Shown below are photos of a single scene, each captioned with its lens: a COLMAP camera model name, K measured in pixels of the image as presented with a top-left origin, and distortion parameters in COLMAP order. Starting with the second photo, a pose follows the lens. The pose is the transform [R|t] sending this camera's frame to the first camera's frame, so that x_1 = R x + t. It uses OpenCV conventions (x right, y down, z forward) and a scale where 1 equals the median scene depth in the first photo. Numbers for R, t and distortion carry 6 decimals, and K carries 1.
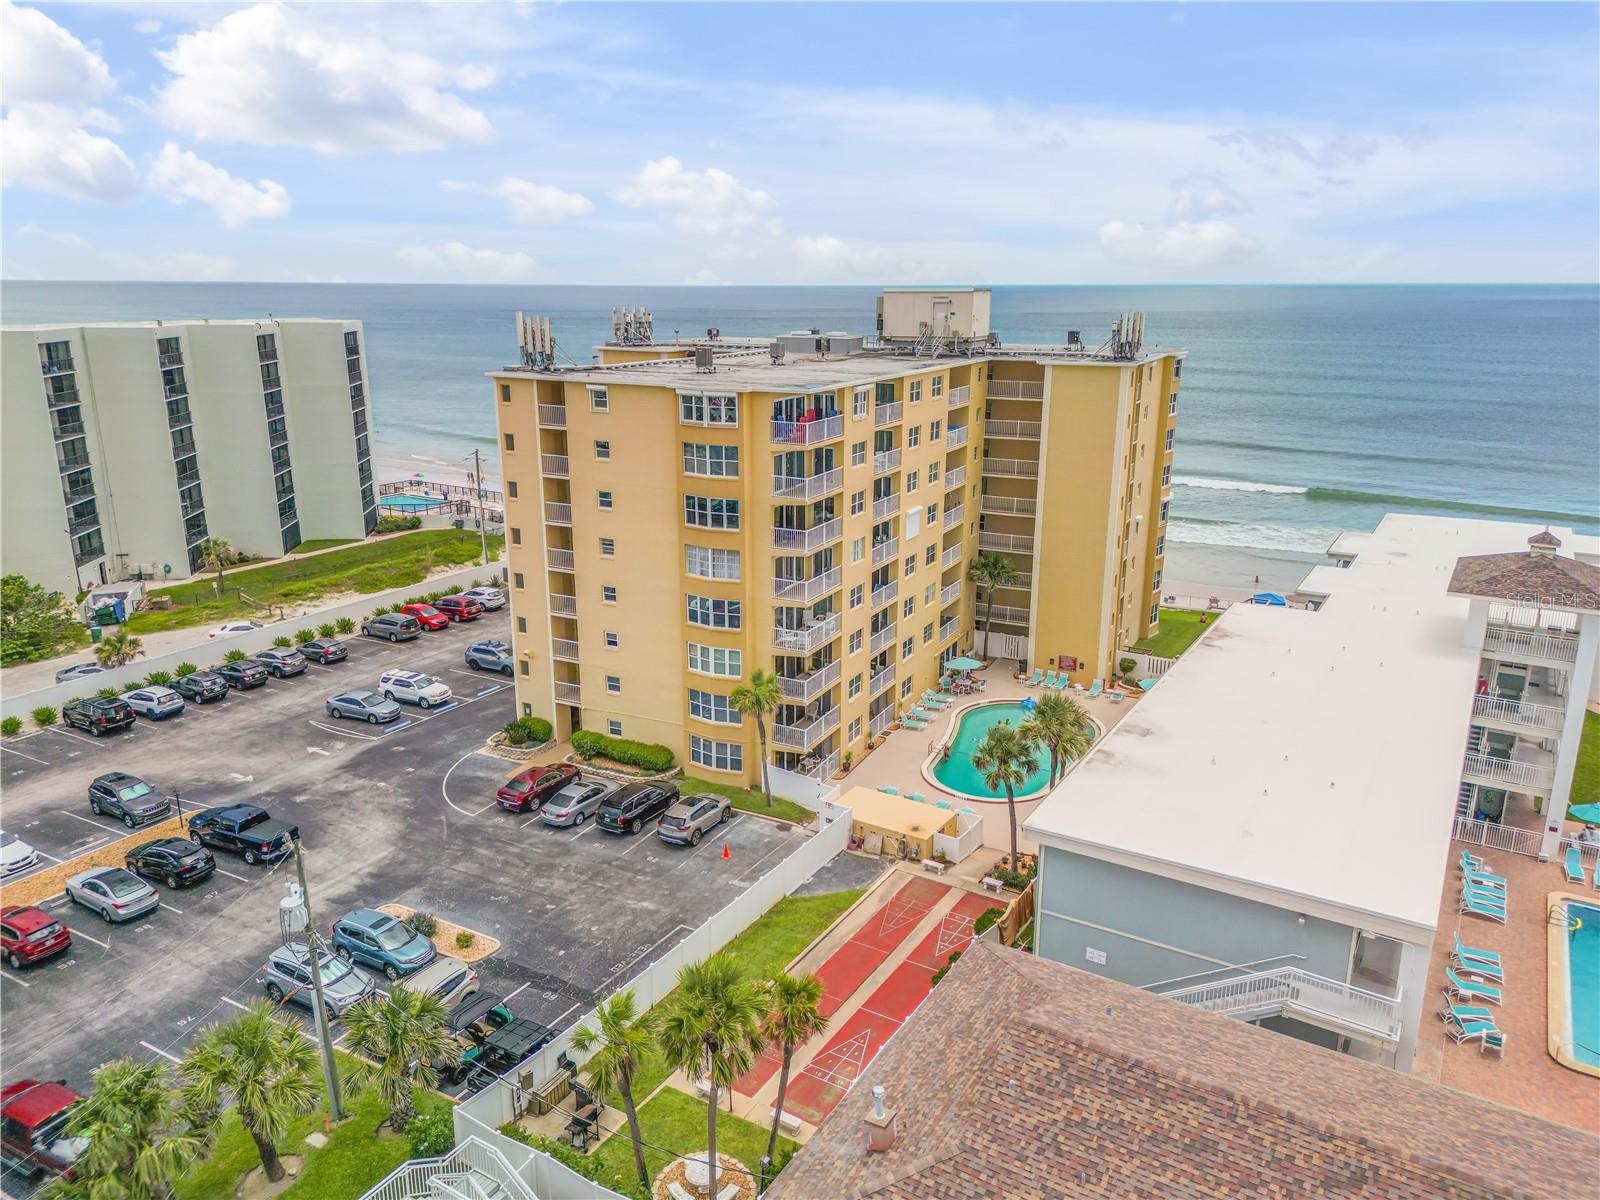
lens RADIAL K [[1153.2, 0, 793.6], [0, 1153.2, 593.7], [0, 0, 1]] dist [0.050193, -0.005261]
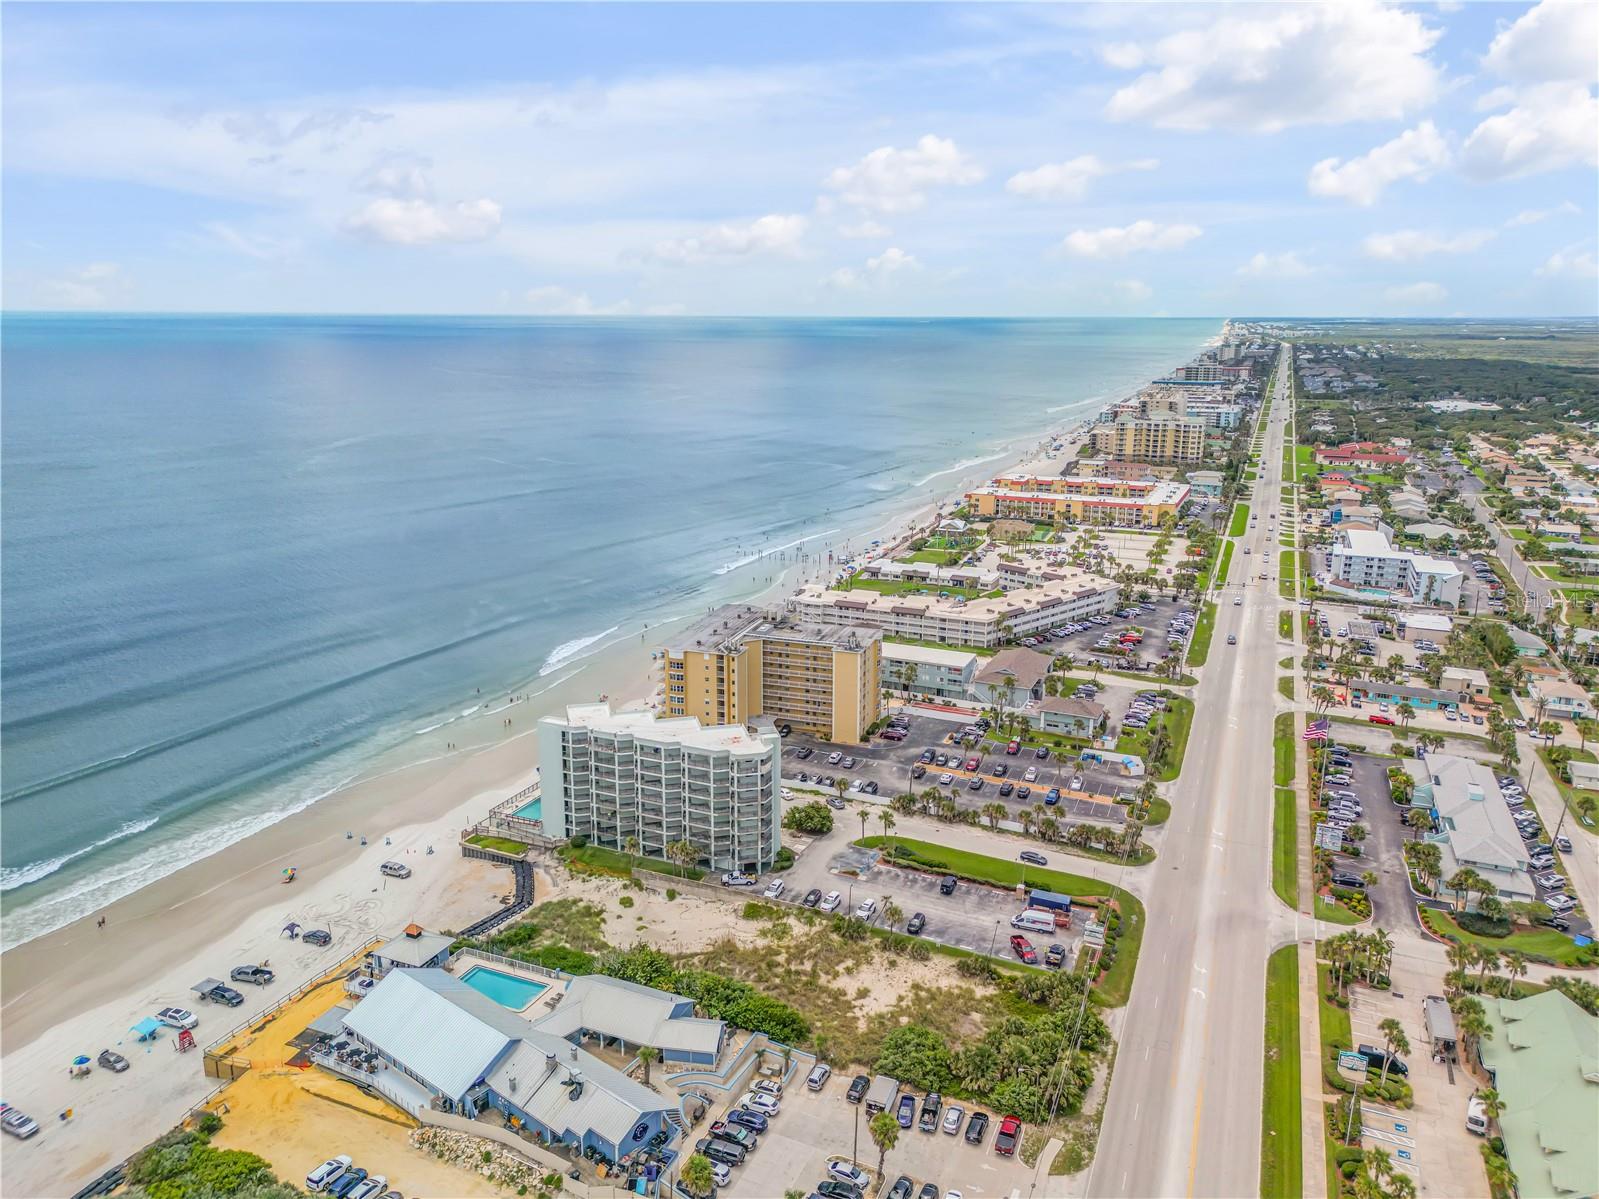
lens RADIAL K [[1152.5, 0, 793.1], [0, 1152.5, 593.2], [0, 0, 1]] dist [0.050193, -0.005261]
pose [[-0.128751, -0.245075, 0.960917, -3.717773], [0.253169, 0.928750, 0.270793, -1.407993], [-0.958816, 0.278139, -0.057532, 1.300256]]
